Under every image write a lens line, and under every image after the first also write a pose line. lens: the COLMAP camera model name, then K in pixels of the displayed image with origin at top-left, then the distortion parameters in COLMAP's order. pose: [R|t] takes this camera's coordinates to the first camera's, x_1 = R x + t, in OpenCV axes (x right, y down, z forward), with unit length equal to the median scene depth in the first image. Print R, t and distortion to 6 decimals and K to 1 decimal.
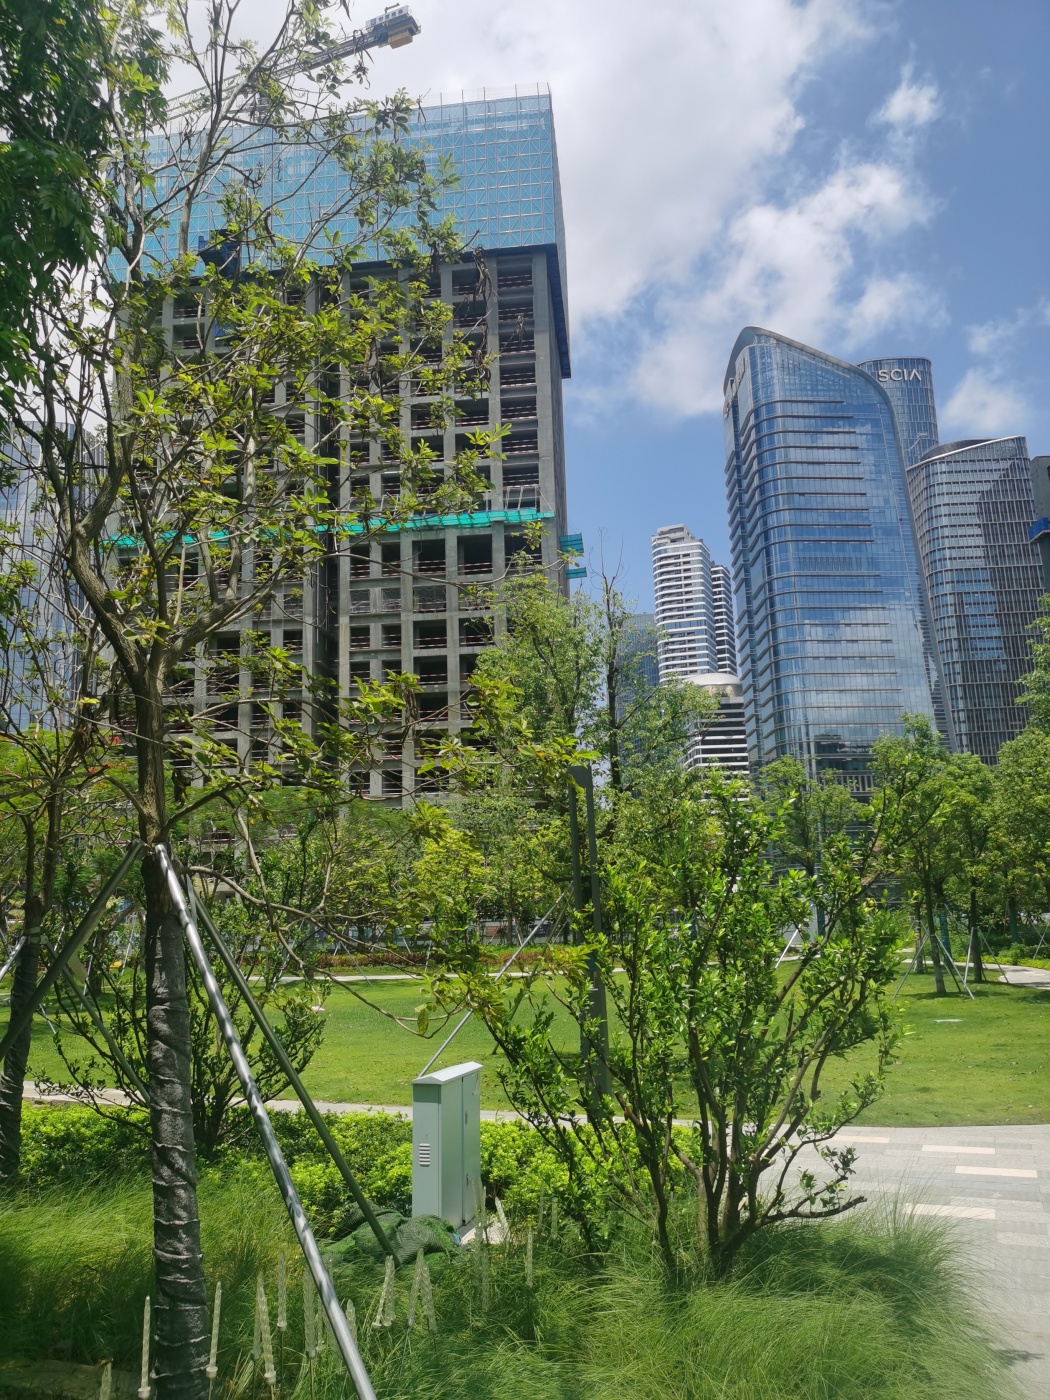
lens RADIAL K [[1086.8, 0, 523.4], [0, 1086.8, 701.4], [0, 0, 1]] dist [0.006810, -0.002030]
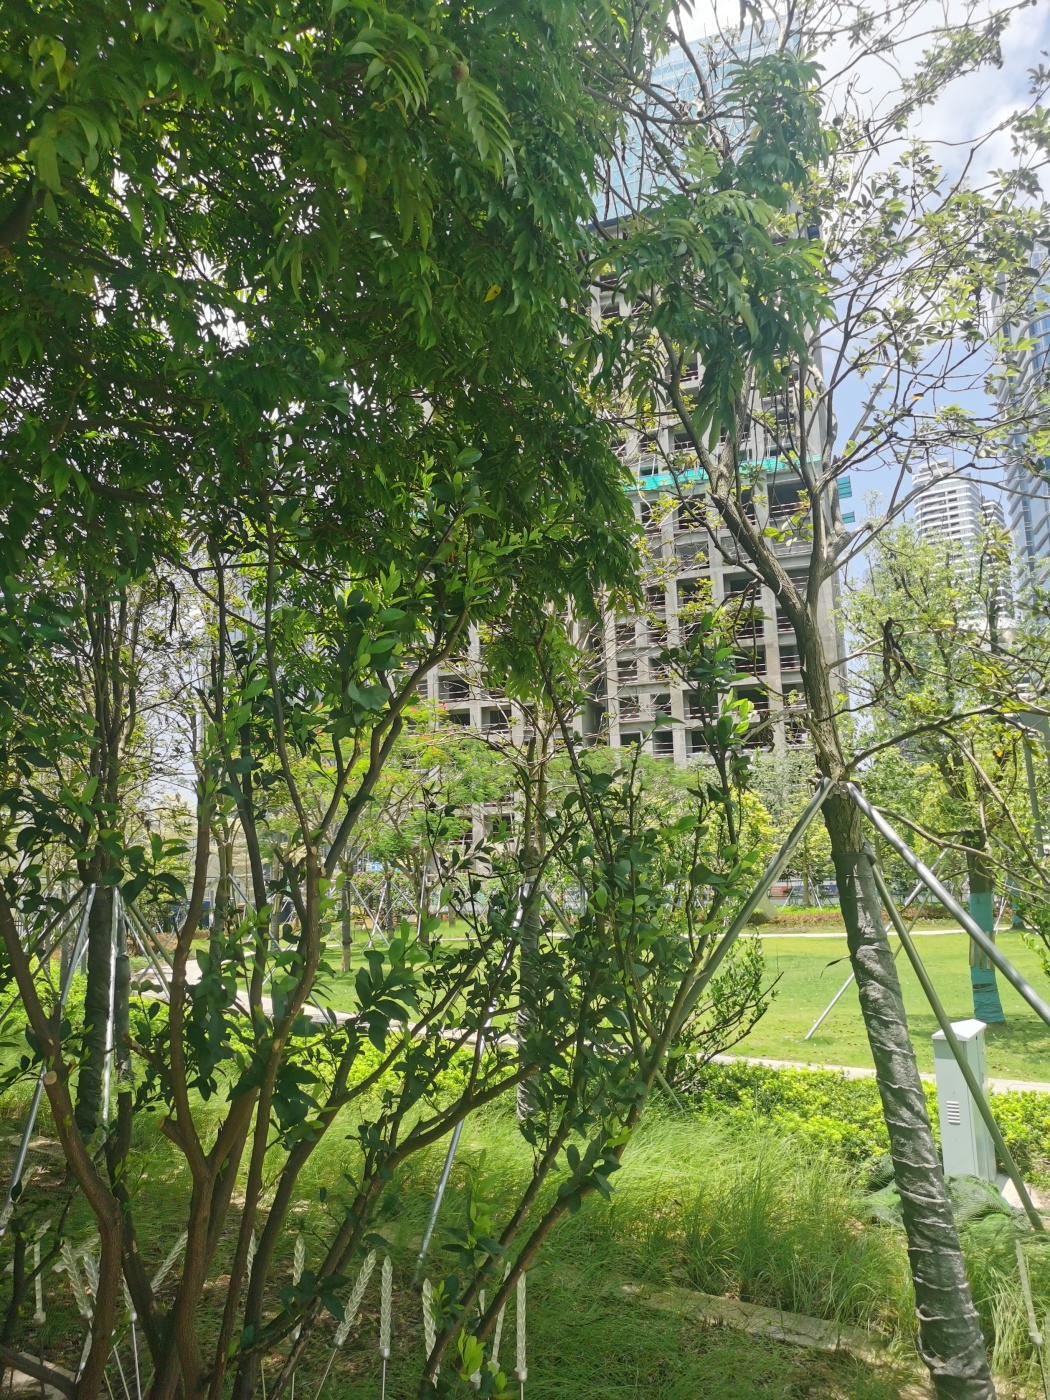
lens RADIAL K [[1086.8, 0, 516.5], [0, 1086.8, 702.3], [0, 0, 1]] dist [0.006810, -0.002030]
pose [[0.971489, -0.035670, -0.234387, -0.414034], [0.044154, 0.998542, 0.031050, 0.017341], [0.232938, -0.040513, 0.971647, -0.015089]]
